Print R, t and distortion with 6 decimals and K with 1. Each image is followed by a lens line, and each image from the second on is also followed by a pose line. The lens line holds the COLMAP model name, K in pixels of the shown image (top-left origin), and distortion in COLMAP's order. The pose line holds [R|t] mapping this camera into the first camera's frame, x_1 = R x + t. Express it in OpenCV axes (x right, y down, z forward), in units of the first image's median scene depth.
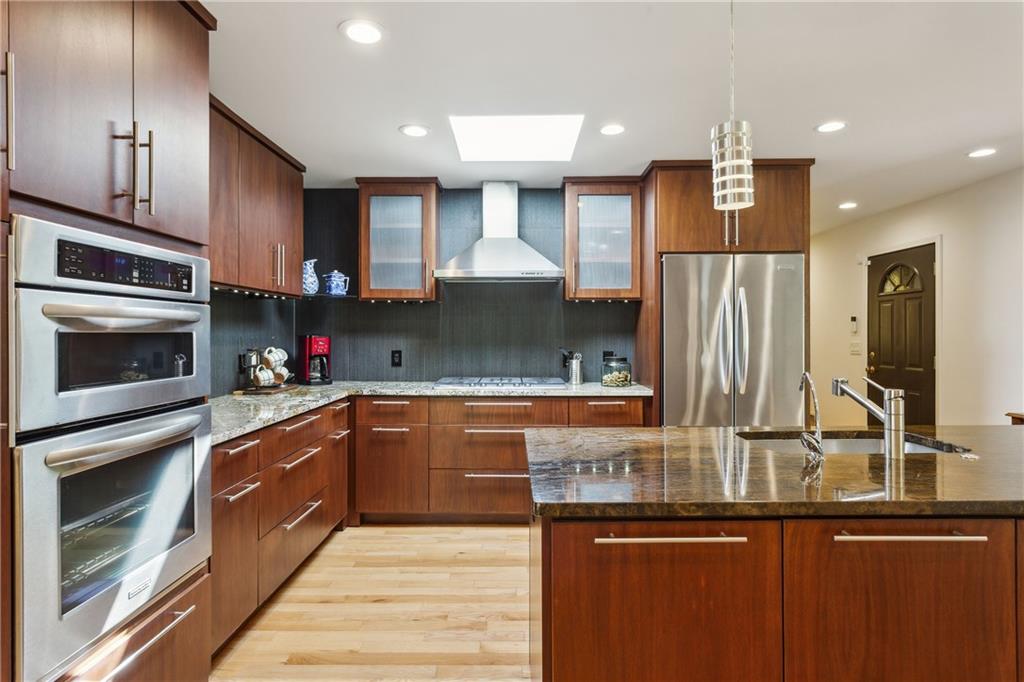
lens RADIAL K [[552.6, 0, 509.8], [0, 552.6, 333.4], [0, 0, 1]] dist [-0.003341, 0.001447]
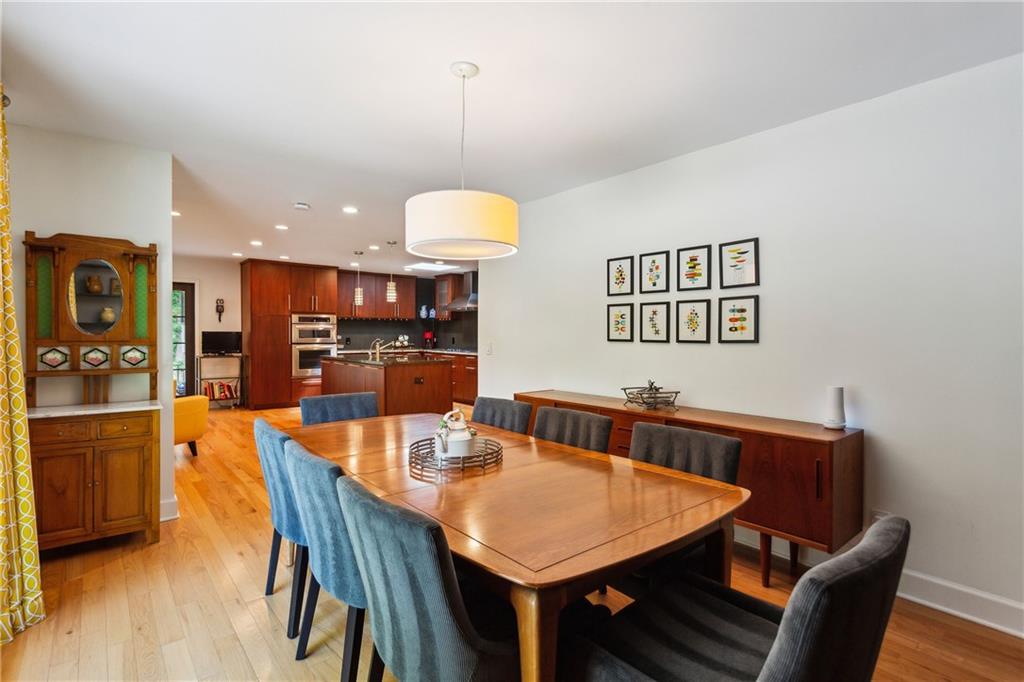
lens RADIAL K [[500.5, 0, 509.3], [0, 500.5, 340.1], [0, 0, 1]] dist [0.006249, 0.000791]
pose [[0.640041, 0.015975, -0.768175, 2.114992], [-0.006317, 0.999859, 0.015530, 0.004427], [0.768315, -0.005087, 0.640052, -0.378594]]
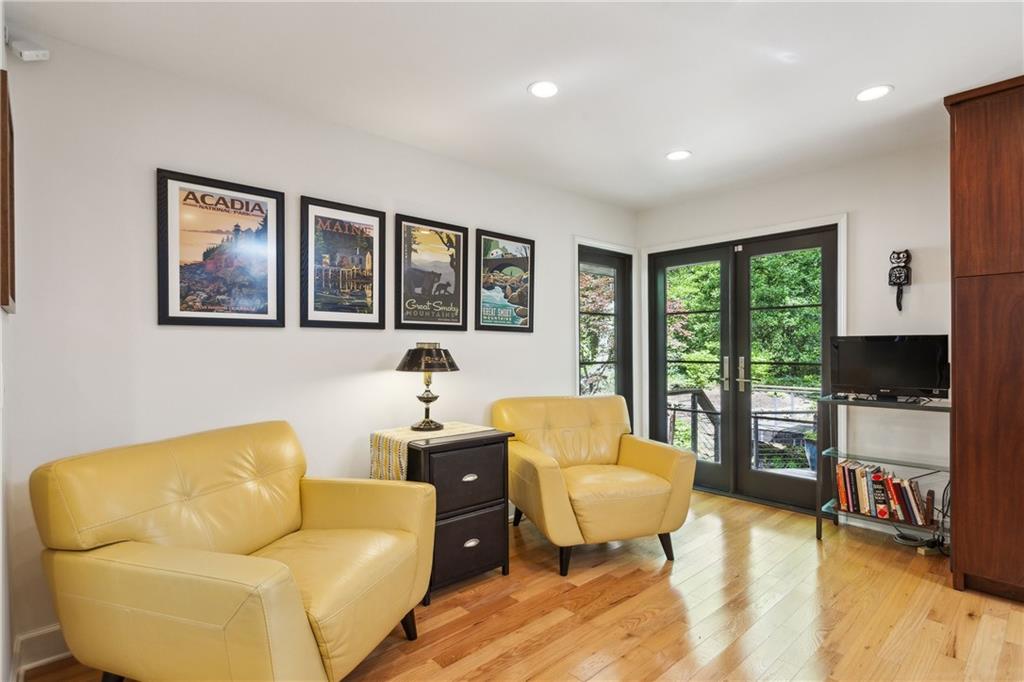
lens RADIAL K [[500.5, 0, 507.3], [0, 500.5, 350.1], [0, 0, 1]] dist [0.006249, 0.000791]
pose [[-0.737530, 0.004851, -0.675297, 0.603965], [0.006789, 0.999977, -0.000231, 0.029485], [0.675280, -0.004755, -0.737546, 0.254395]]
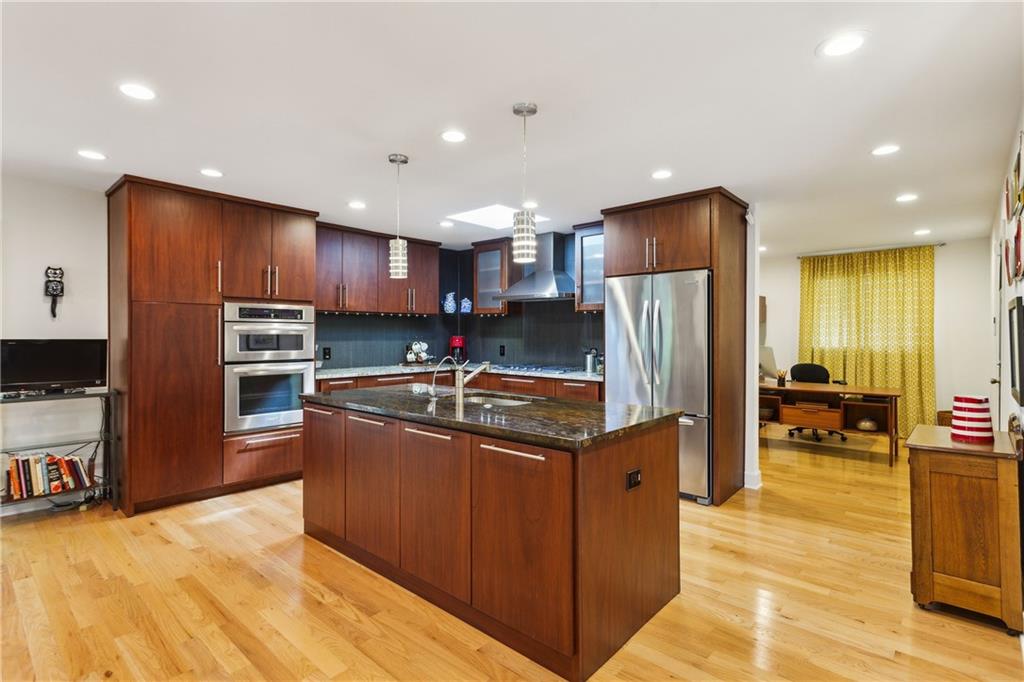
lens RADIAL K [[500.5, 0, 507.3], [0, 500.5, 333.1], [0, 0, 1]] dist [0.006249, 0.000791]
pose [[0.746777, 0.002446, -0.665071, 0.902029], [-0.003841, 0.999992, -0.000634, -0.005095], [0.665064, 0.003028, 0.746780, -0.081612]]
